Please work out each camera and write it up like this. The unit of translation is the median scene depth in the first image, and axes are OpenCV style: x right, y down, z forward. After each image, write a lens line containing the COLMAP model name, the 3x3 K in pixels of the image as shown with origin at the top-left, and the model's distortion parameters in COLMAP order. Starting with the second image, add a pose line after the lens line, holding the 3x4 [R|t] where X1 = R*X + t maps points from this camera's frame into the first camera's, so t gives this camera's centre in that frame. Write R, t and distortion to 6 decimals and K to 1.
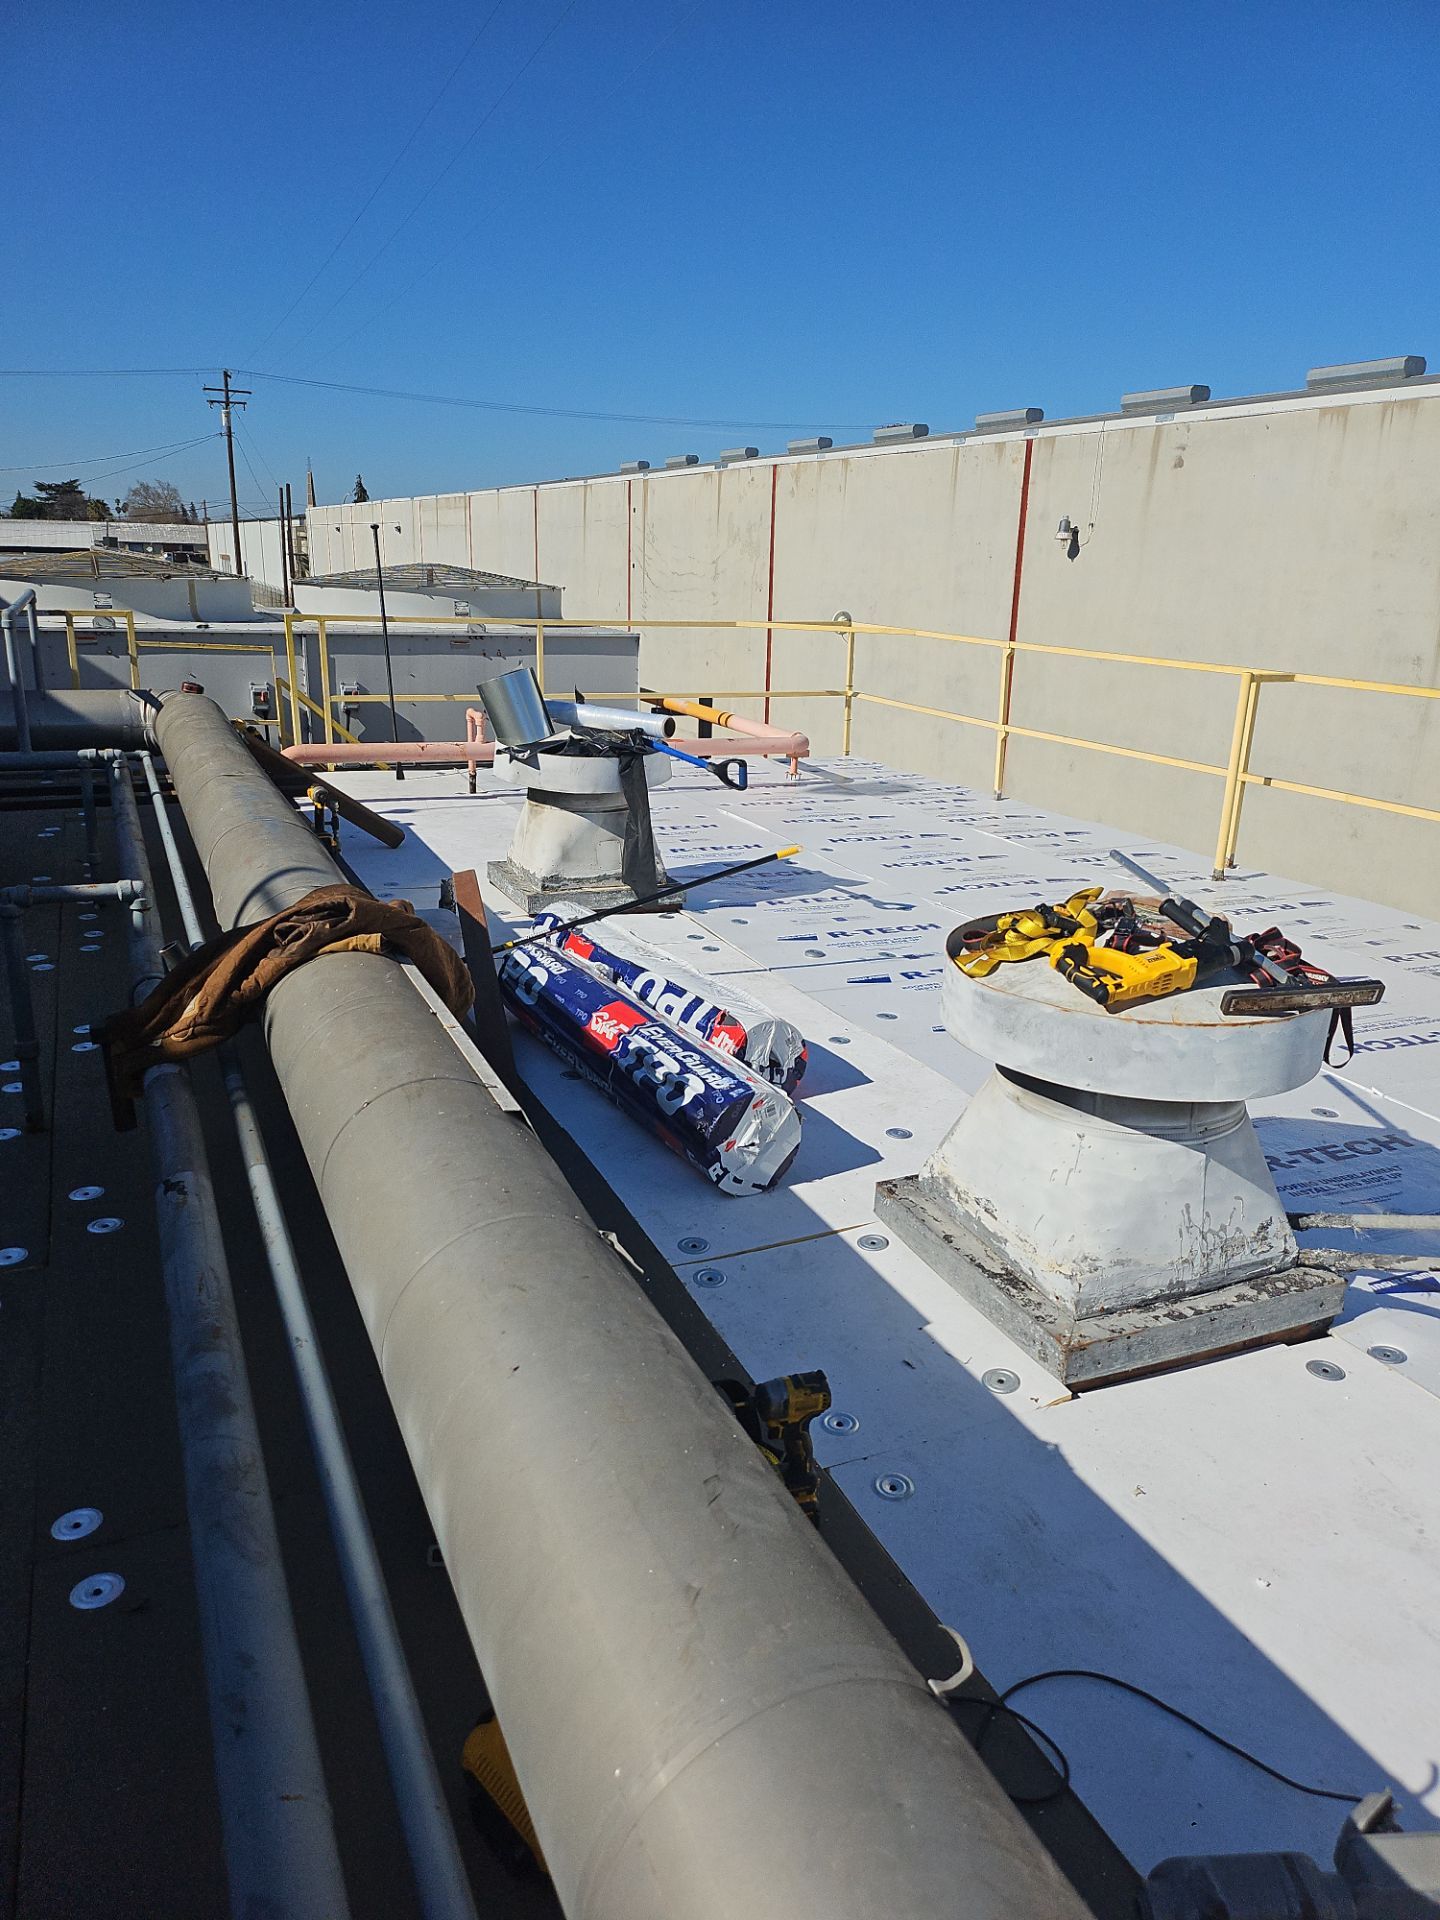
lens RADIAL K [[1380.9, 0, 777.2], [0, 1380.9, 957.2], [0, 0, 1]] dist [0.116469, -0.079703]
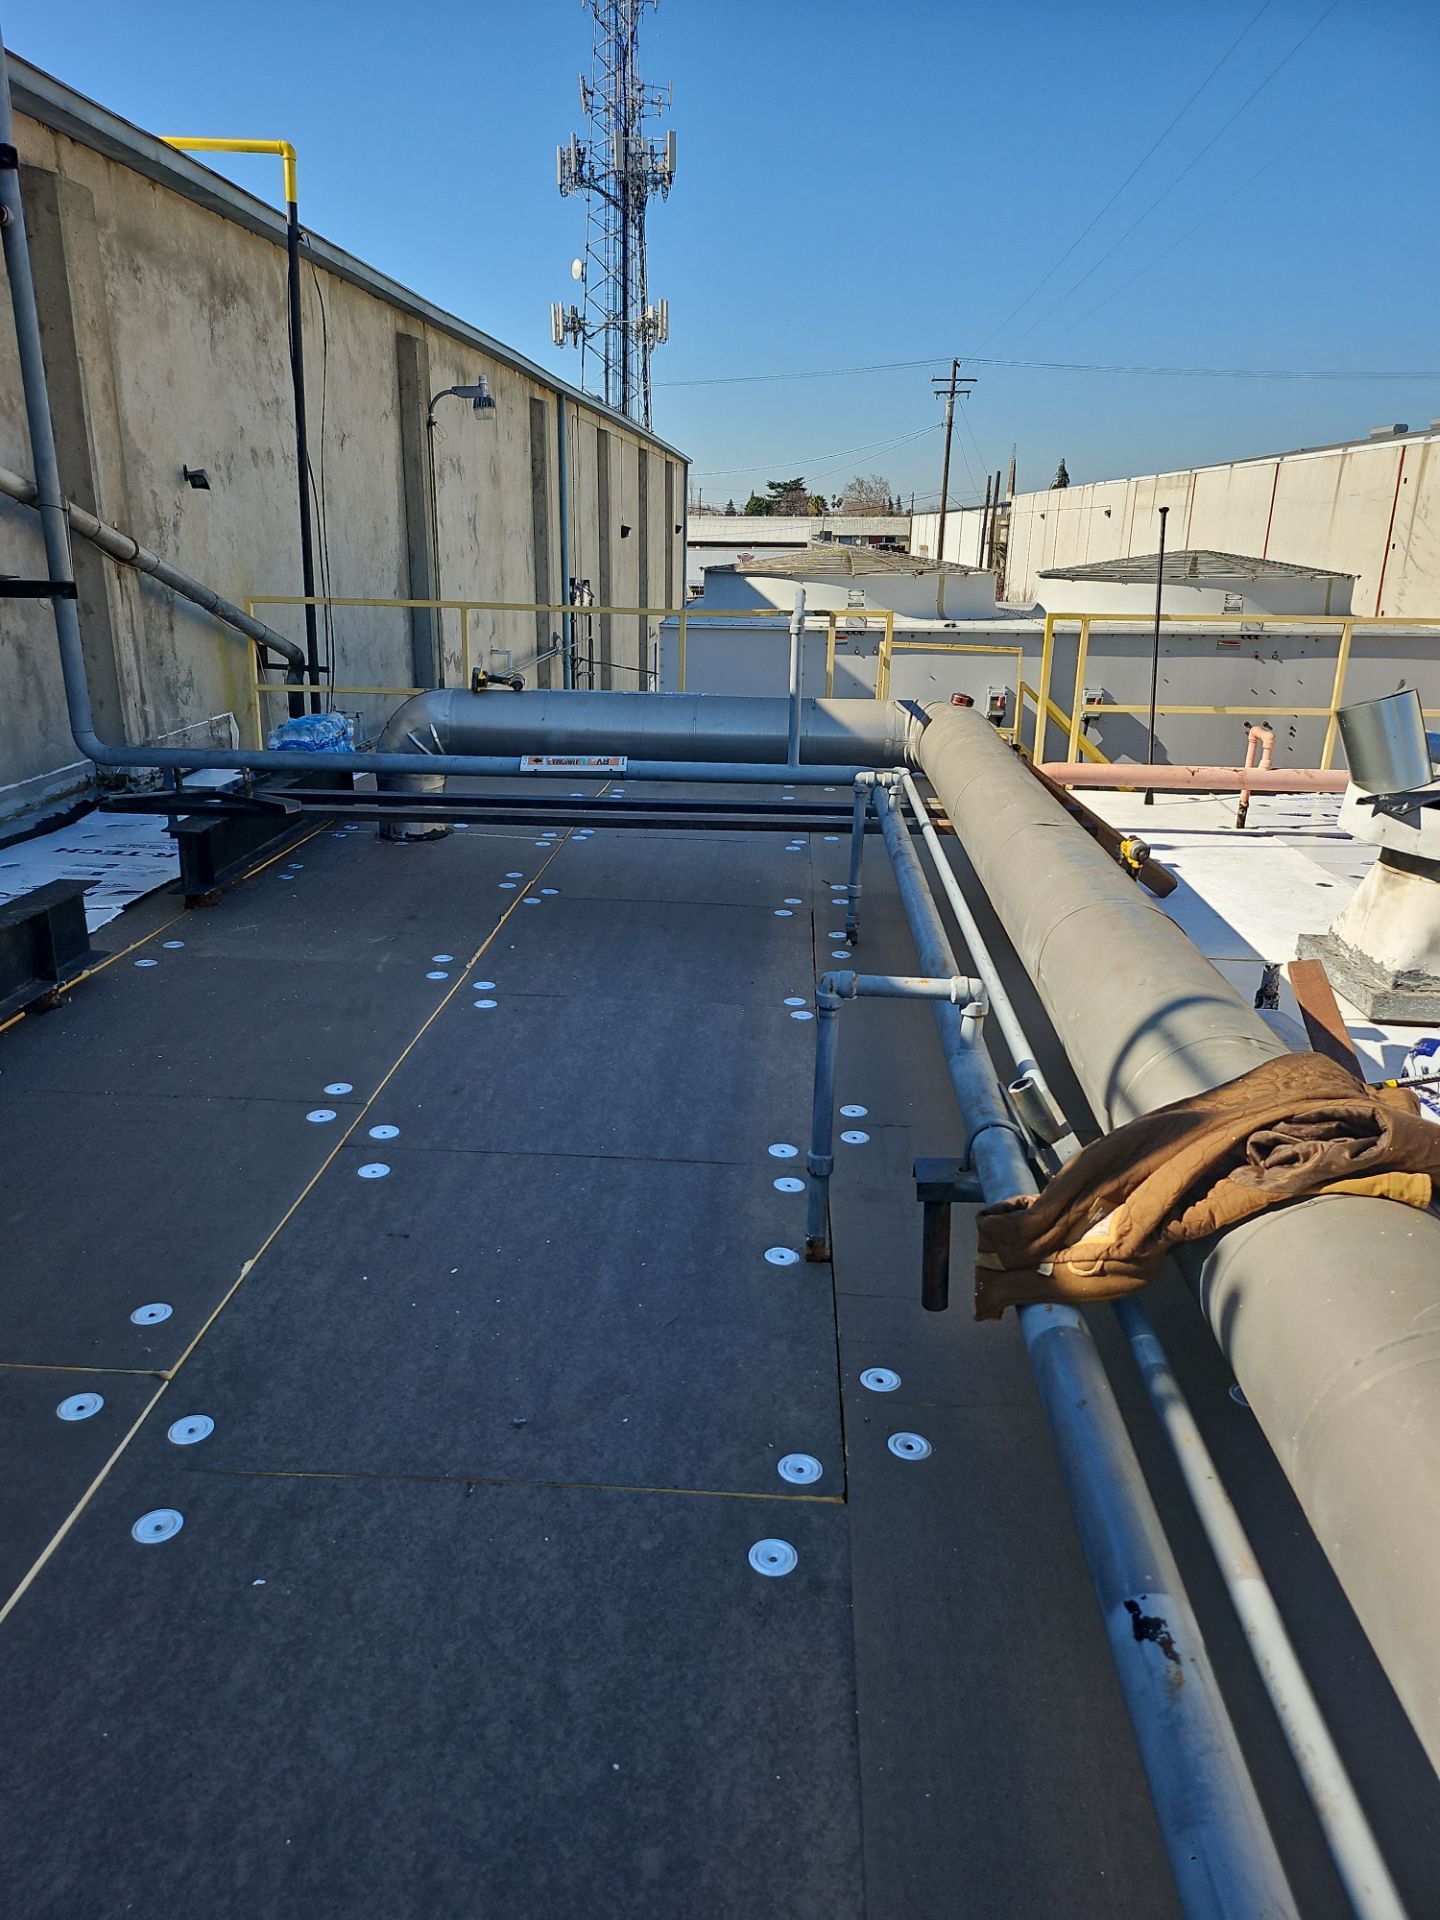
lens RADIAL K [[1380.9, 0, 777.2], [0, 1380.9, 957.2], [0, 0, 1]] dist [0.116469, -0.079703]
pose [[0.904276, 0.119293, -0.409943, -0.121296], [-0.114997, 0.992741, 0.035219, -0.040346], [0.411169, 0.015295, 0.911431, 0.131682]]
